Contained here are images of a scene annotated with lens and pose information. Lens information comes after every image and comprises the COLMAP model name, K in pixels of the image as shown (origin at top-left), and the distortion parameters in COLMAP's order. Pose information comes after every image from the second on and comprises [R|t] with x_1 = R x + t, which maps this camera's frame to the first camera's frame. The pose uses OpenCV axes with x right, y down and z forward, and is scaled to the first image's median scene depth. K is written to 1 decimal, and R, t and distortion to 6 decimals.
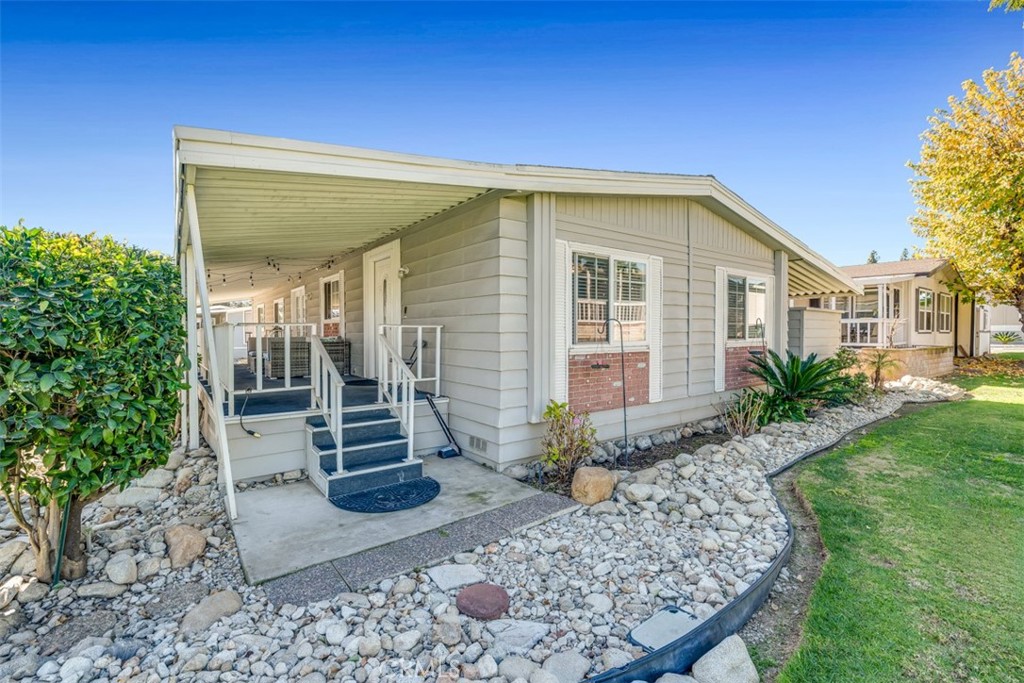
lens RADIAL K [[451.2, 0, 511.9], [0, 451.2, 341.4], [0, 0, 1]] dist [-0.003354, 0.000178]
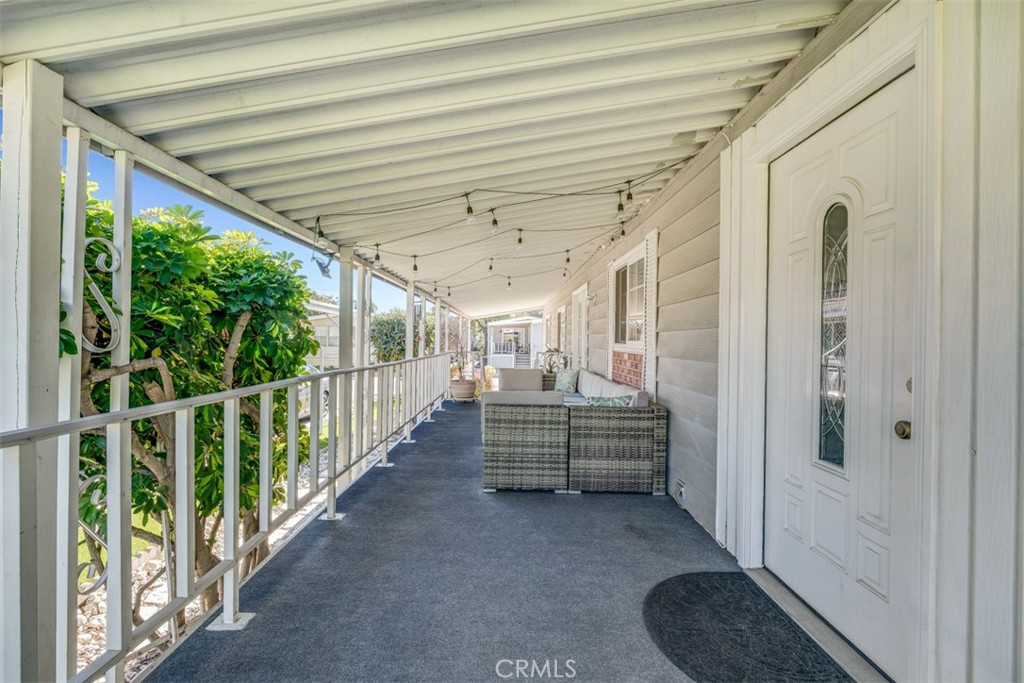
lens RADIAL K [[451.2, 0, 510.1], [0, 451.2, 339.8], [0, 0, 1]] dist [-0.003354, 0.000178]
pose [[0.801246, 0.014462, -0.598160, -0.216635], [-0.025115, 0.999640, -0.009473, -0.046753], [0.597808, 0.022613, 0.801320, 0.550861]]
